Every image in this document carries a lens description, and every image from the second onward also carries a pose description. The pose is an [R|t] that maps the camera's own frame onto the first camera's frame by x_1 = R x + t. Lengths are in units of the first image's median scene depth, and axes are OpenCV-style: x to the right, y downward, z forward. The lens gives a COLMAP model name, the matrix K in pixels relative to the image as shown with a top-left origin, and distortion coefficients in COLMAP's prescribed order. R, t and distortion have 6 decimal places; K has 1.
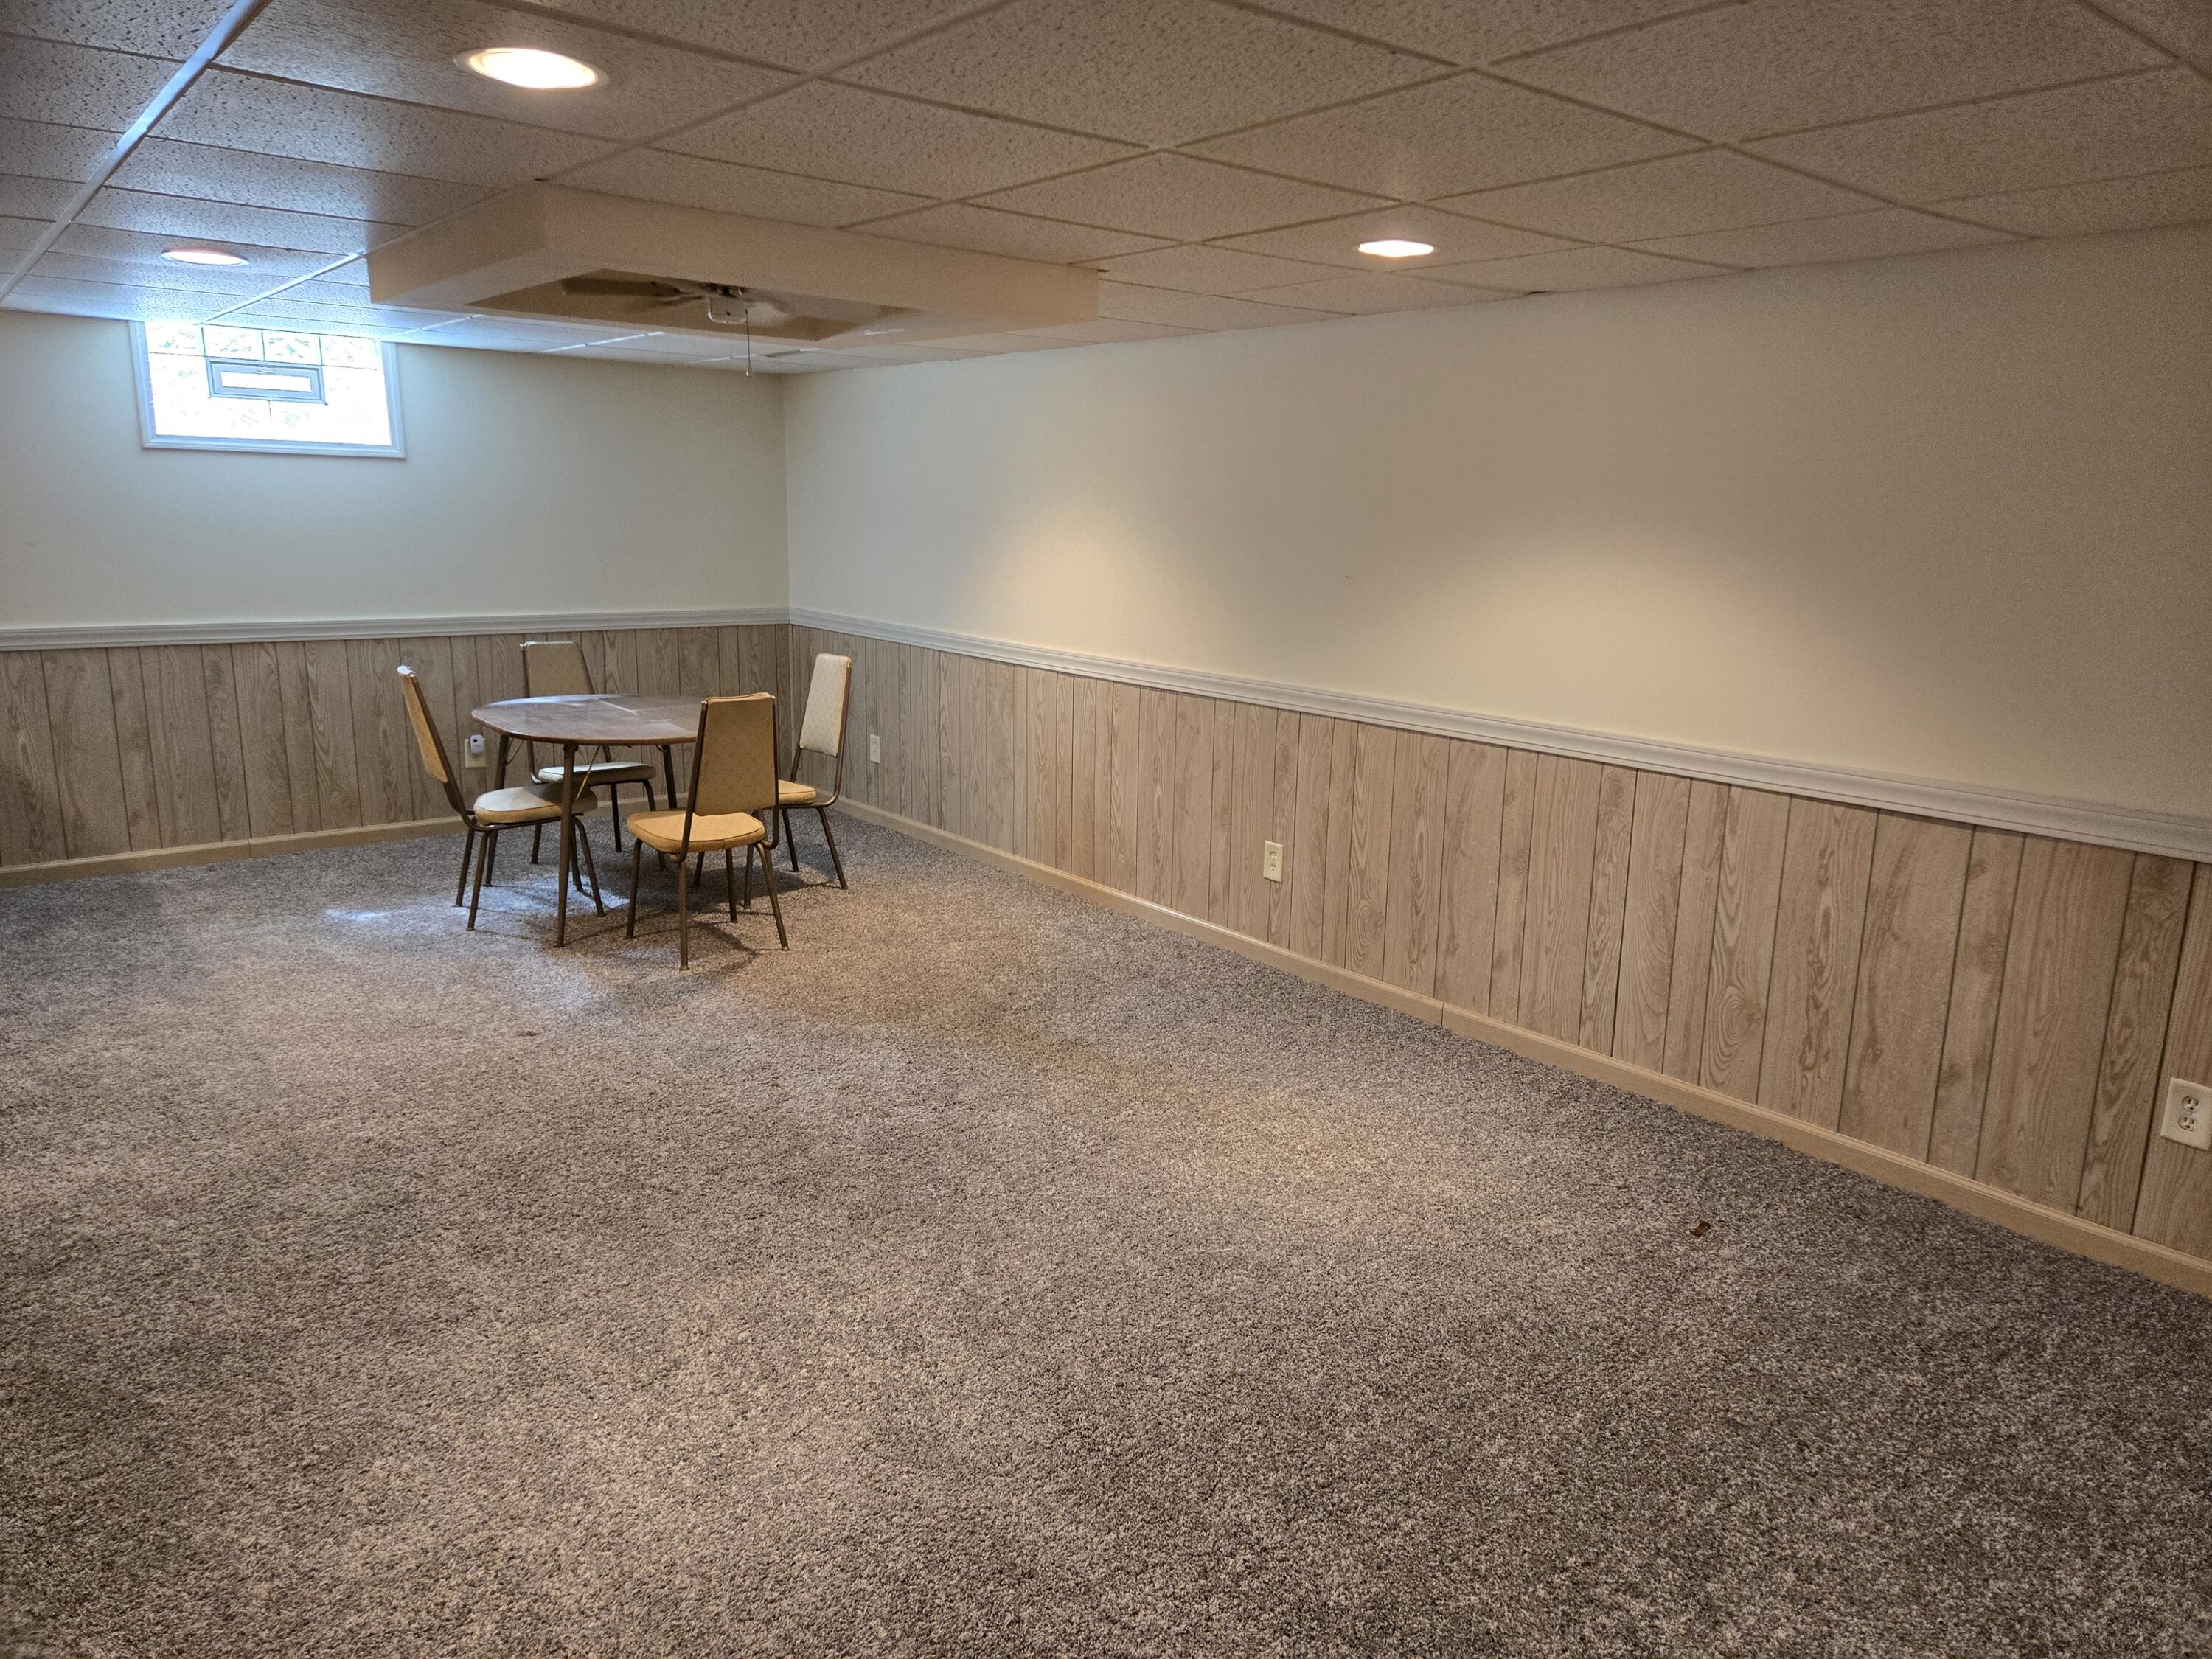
lens RADIAL K [[1474.8, 0, 1128.1], [0, 1474.8, 837.2], [0, 0, 1]] dist [0.072179, -0.051080]
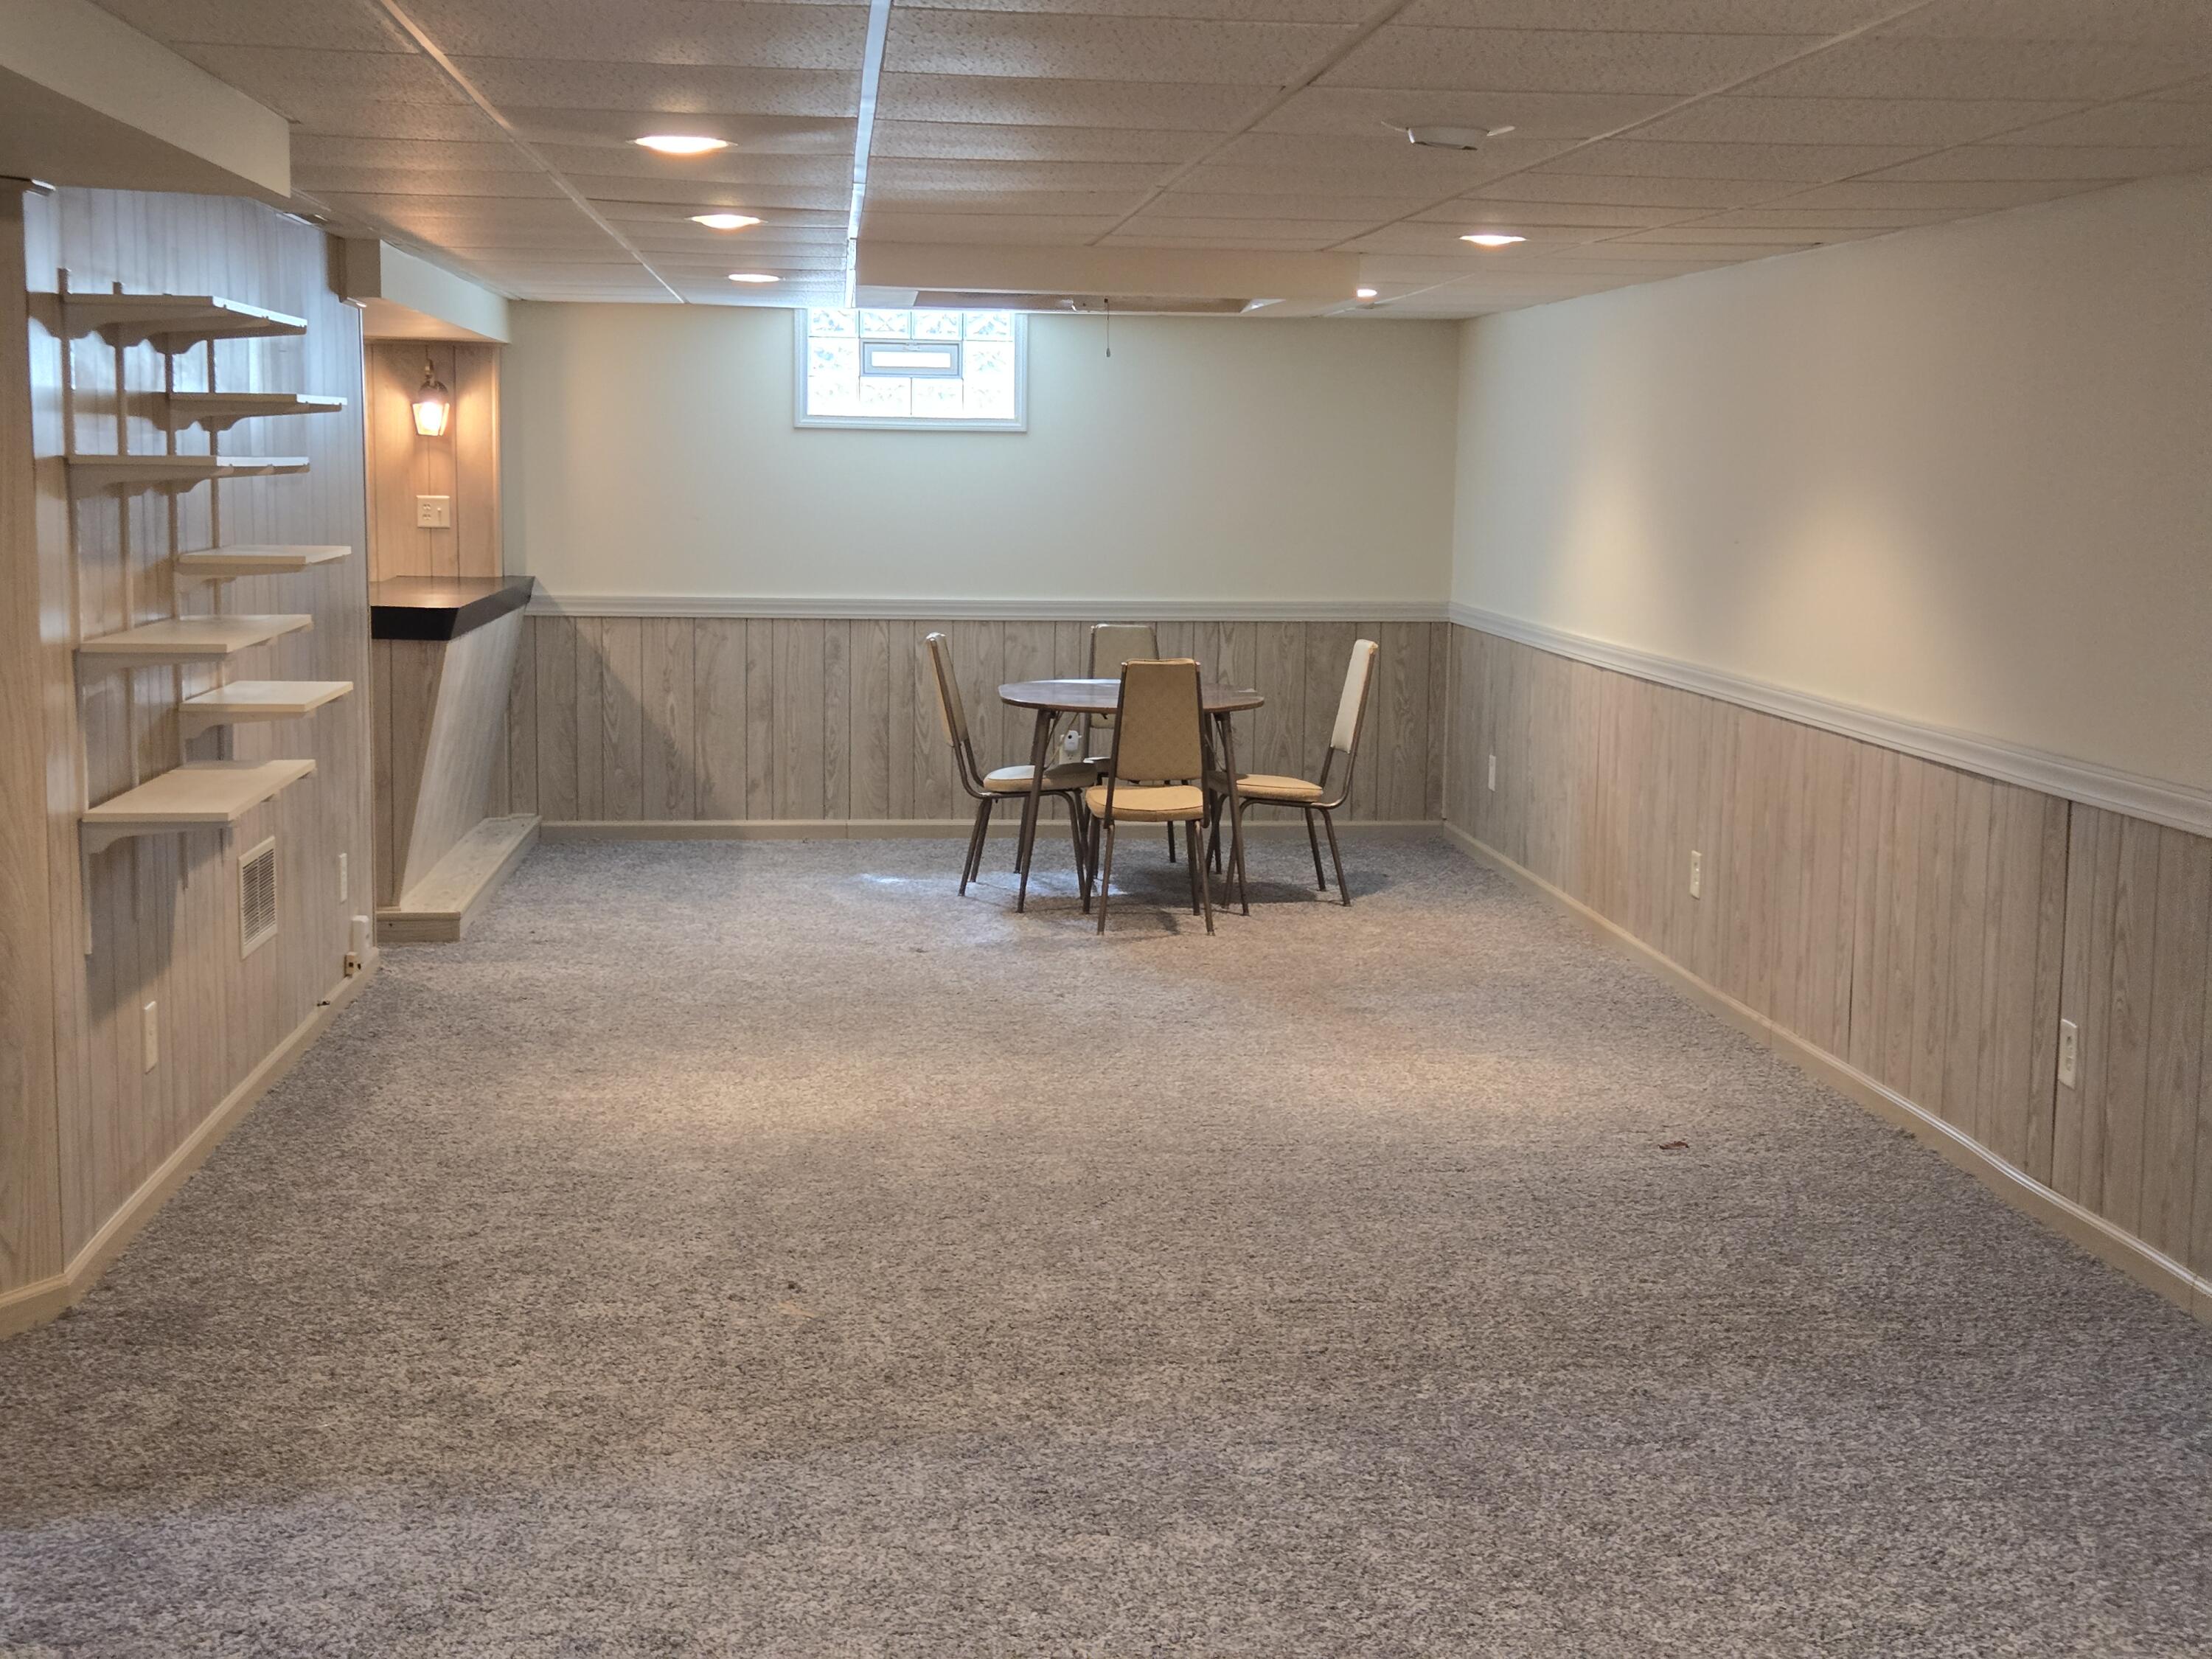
lens RADIAL K [[2932.8, 0, 1129.2], [0, 2932.8, 853.8], [0, 0, 1]] dist [0.132617, 0.000000]
pose [[0.833713, 0.064688, -0.548396, 0.644120], [-0.118519, 0.990933, -0.063291, 0.128267], [0.539329, 0.117762, 0.833820, -0.511052]]
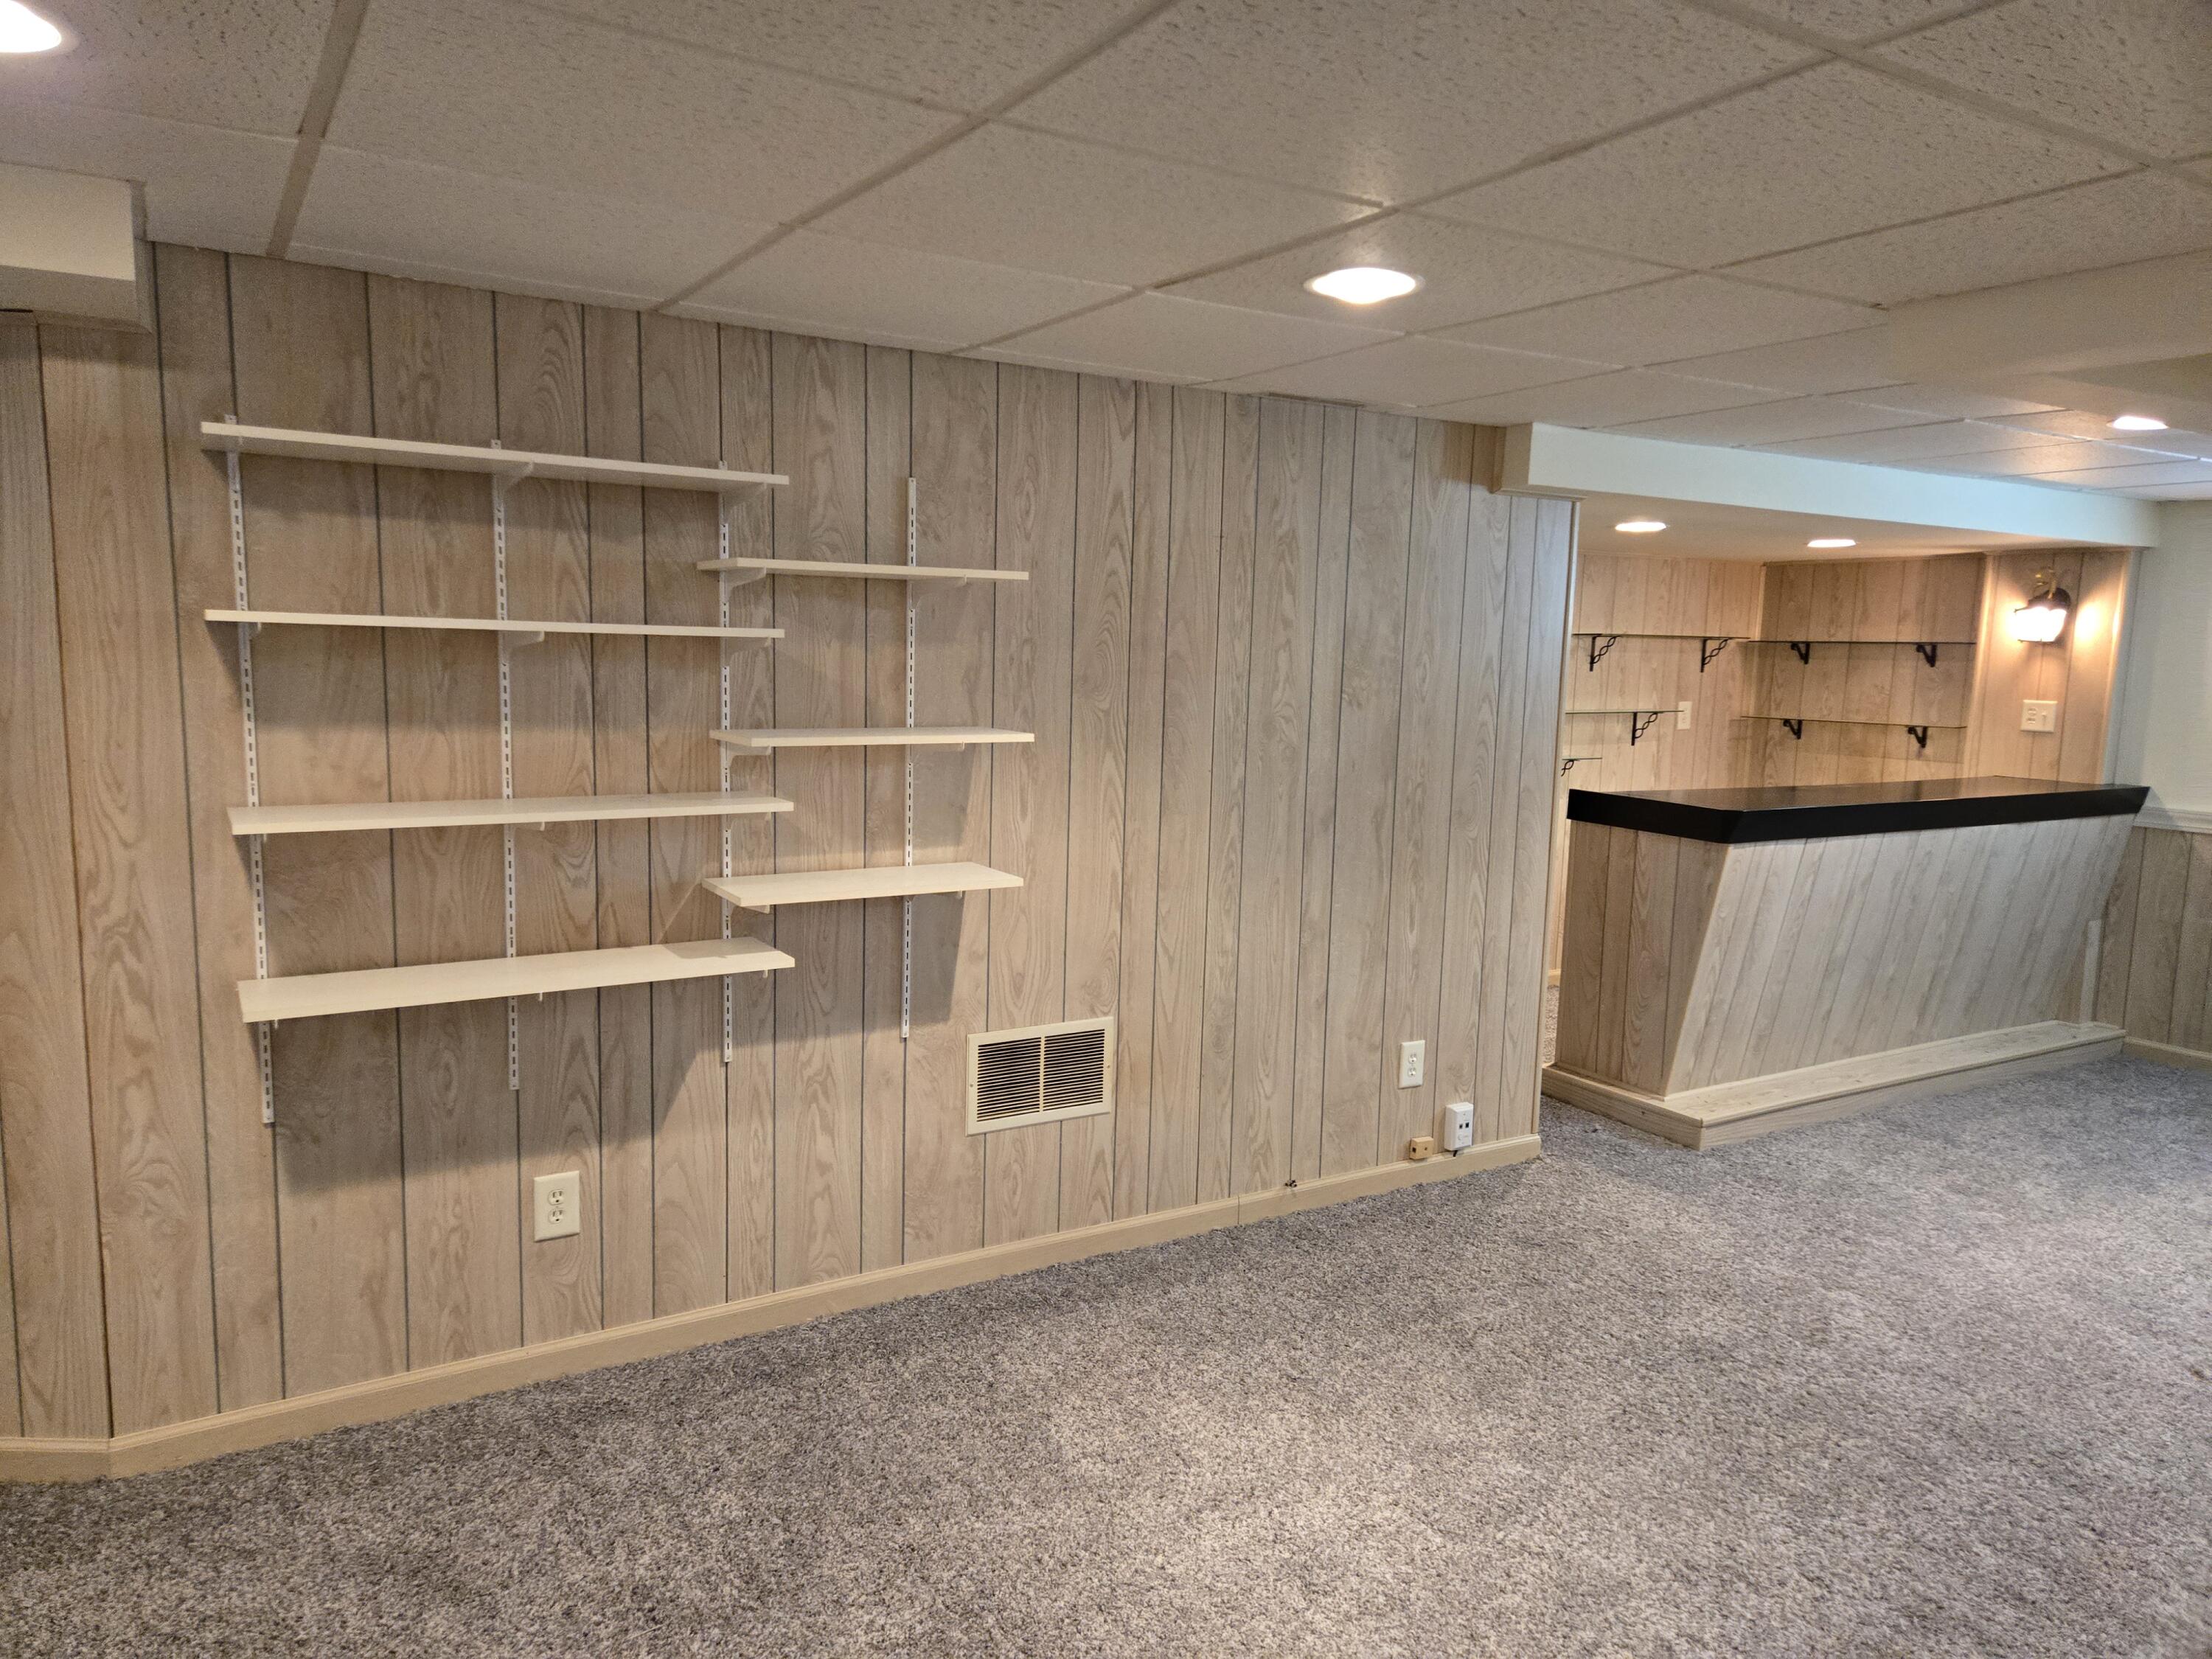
lens RADIAL K [[1474.8, 0, 1084.7], [0, 1474.8, 838.6], [0, 0, 1]] dist [0.072179, -0.051080]
pose [[-0.138716, 0.108249, -0.984398, 0.279916], [-0.246871, 0.958849, 0.140227, -0.066006], [0.959068, 0.262472, -0.106284, 0.341803]]
